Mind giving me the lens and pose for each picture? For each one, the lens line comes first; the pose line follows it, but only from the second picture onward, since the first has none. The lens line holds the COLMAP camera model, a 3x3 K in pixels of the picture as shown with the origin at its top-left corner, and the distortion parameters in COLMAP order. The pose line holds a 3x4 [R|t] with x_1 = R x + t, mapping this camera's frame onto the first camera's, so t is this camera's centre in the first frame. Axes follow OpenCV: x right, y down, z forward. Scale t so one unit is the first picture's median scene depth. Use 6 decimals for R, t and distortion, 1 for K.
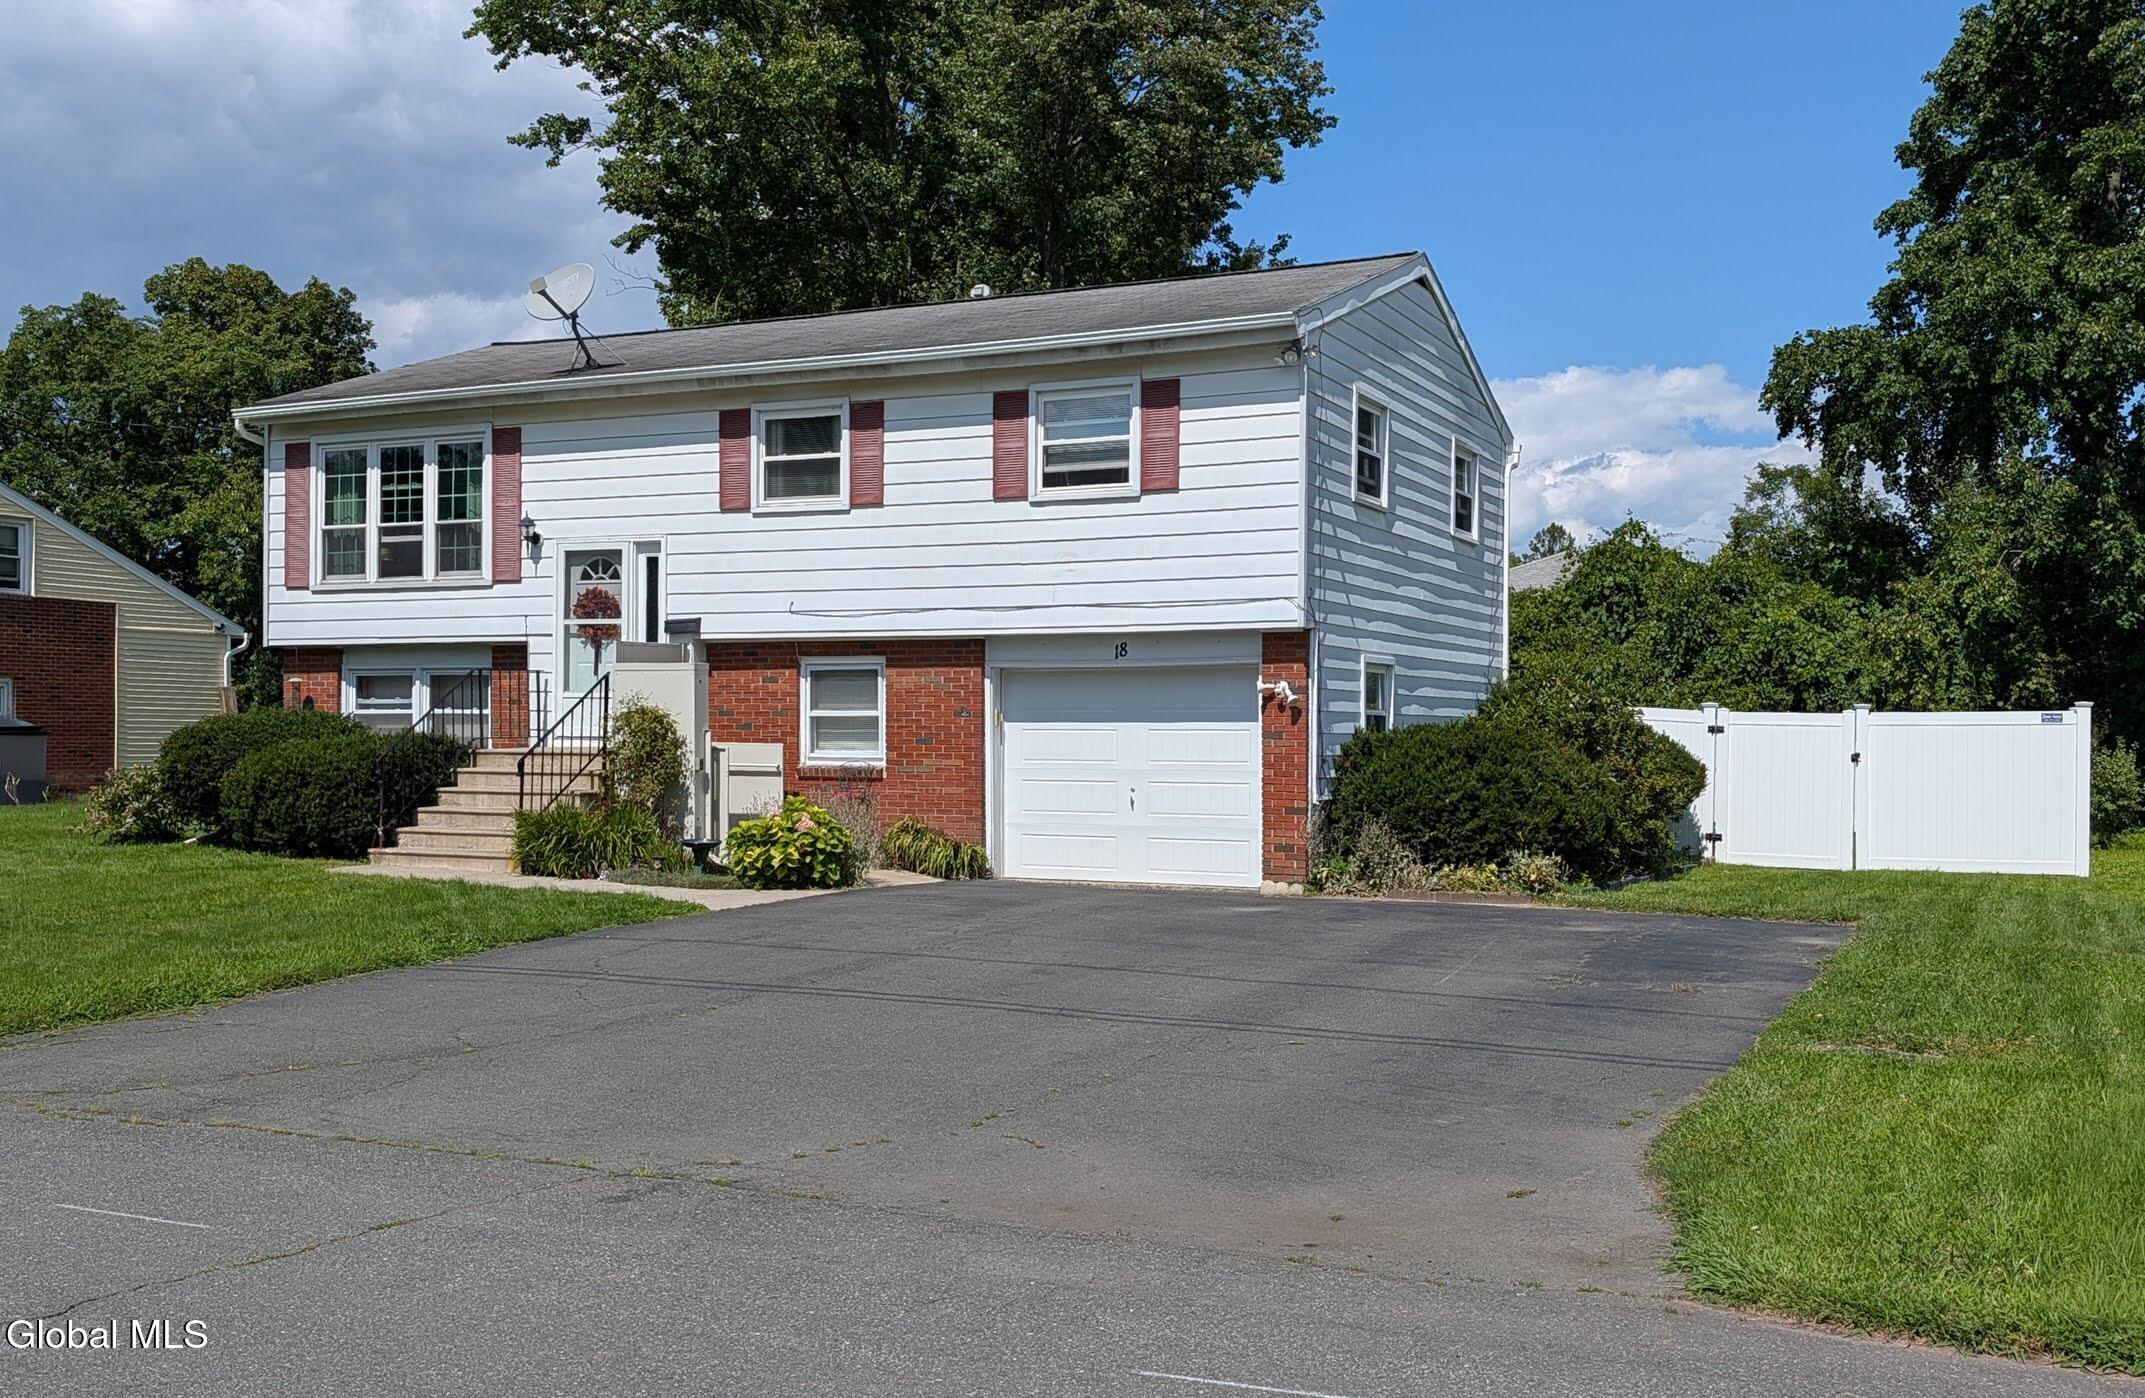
lens RADIAL K [[2025.5, 0, 1078.1], [0, 2025.5, 731.0], [0, 0, 1]] dist [0.050297, -0.009608]
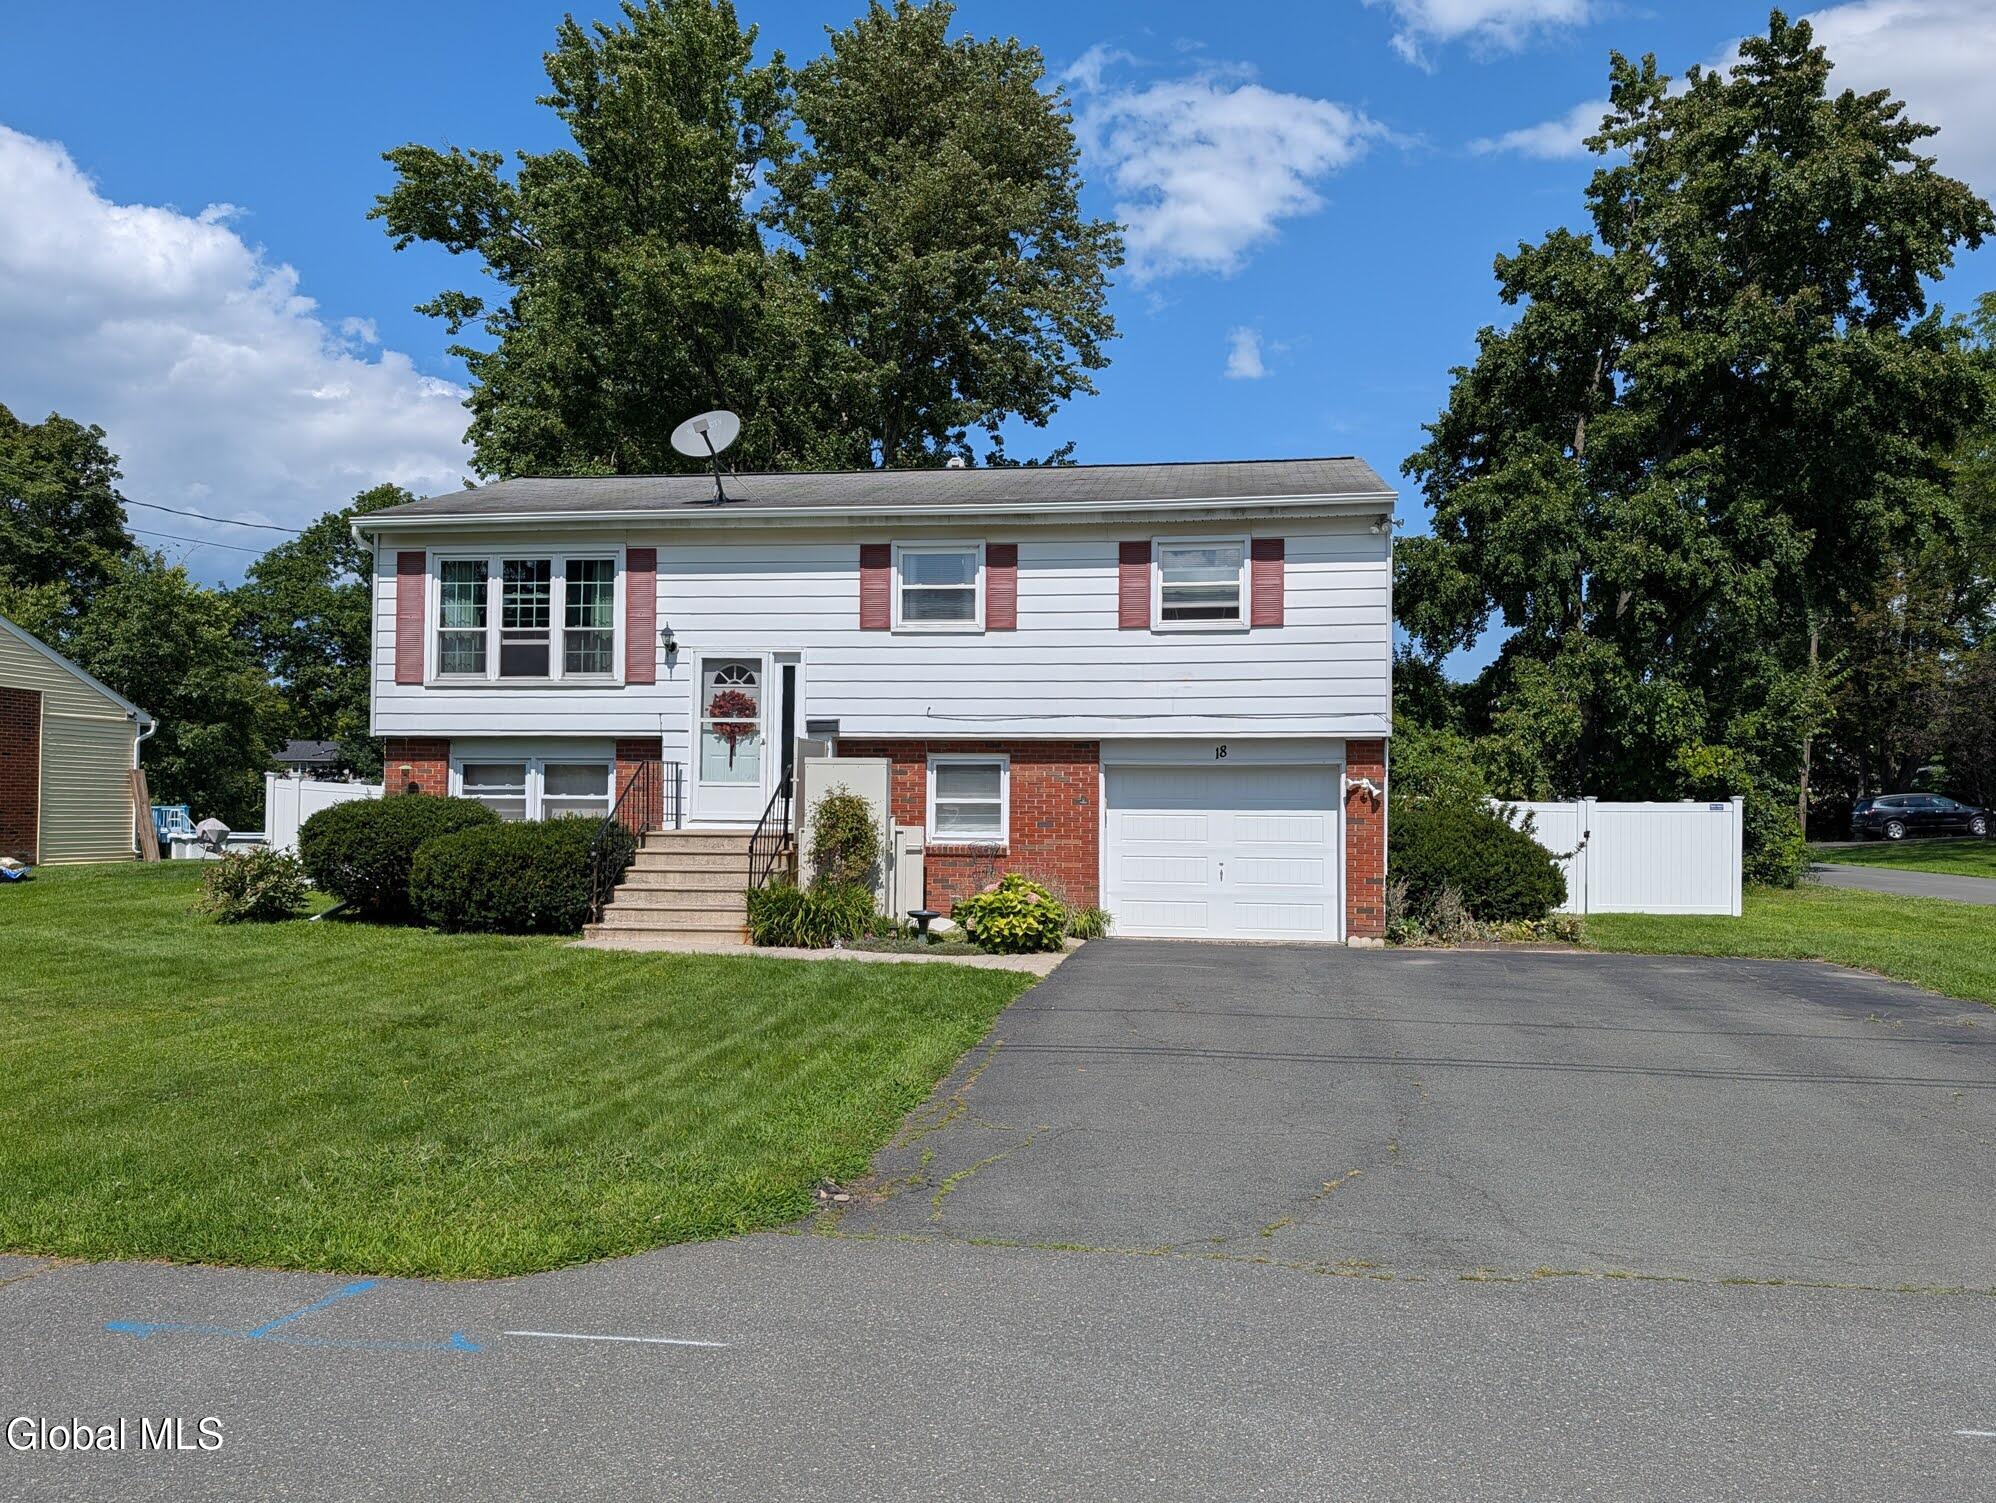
lens RADIAL K [[1435.0, 0, 1036.9], [0, 1435.0, 749.1], [0, 0, 1]] dist [0.075034, -0.065976]
pose [[0.954276, 0.014952, 0.298553, -0.320280], [-0.003563, 0.999246, -0.038654, -0.006499], [-0.298906, 0.035823, 0.953610, 0.171900]]
